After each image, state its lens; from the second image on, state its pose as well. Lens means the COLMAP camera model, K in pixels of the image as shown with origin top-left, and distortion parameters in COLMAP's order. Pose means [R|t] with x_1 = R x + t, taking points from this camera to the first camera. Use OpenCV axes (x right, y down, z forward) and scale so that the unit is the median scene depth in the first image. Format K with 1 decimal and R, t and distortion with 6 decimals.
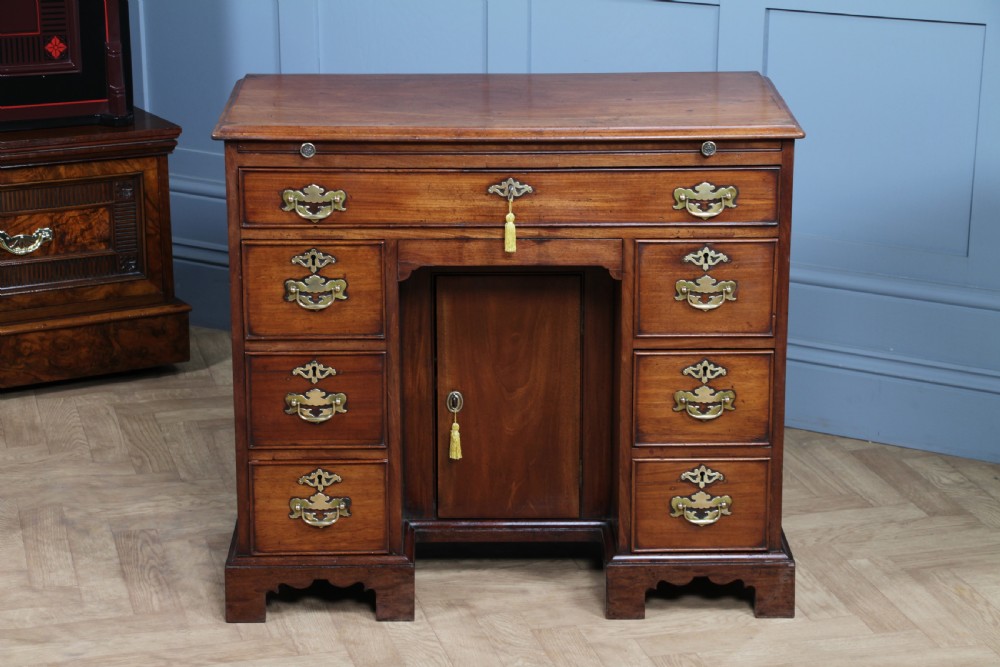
lens RADIAL K [[2415.7, 0, 500.3], [0, 2415.7, 348.3], [0, 0, 1]] dist [0.414976, 0.442014]
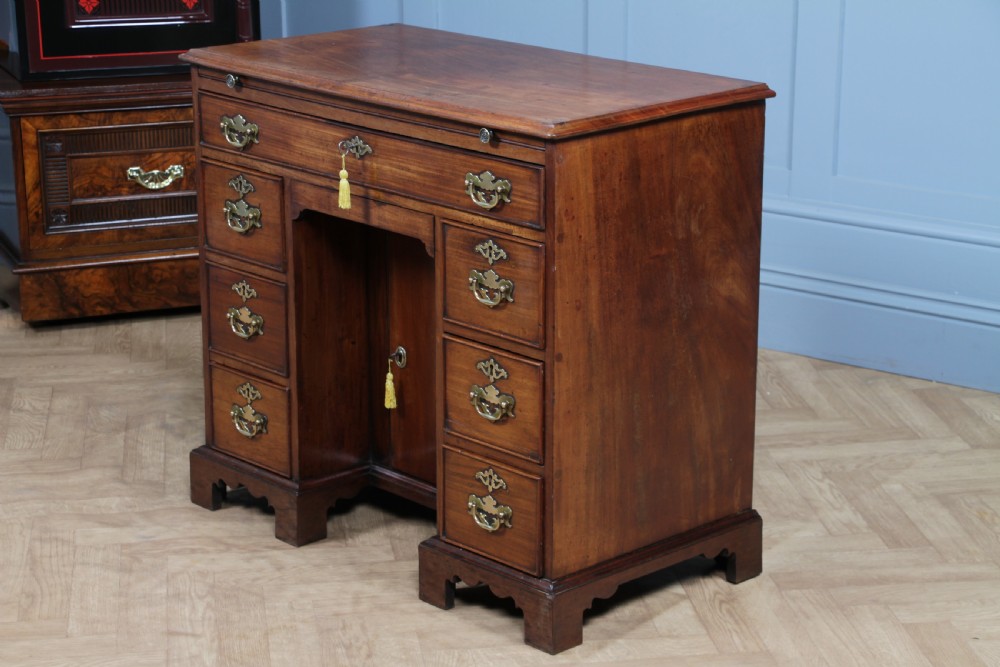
lens RADIAL K [[2326.9, 0, 500.0], [0, 2326.9, 333.5], [0, 0, 1]] dist [0.255090, -0.000910]
pose [[0.667935, 0.206512, -0.714994, 0.747399], [-0.210549, 0.973915, 0.084606, -0.083729], [0.713815, 0.094030, 0.693993, 0.368107]]
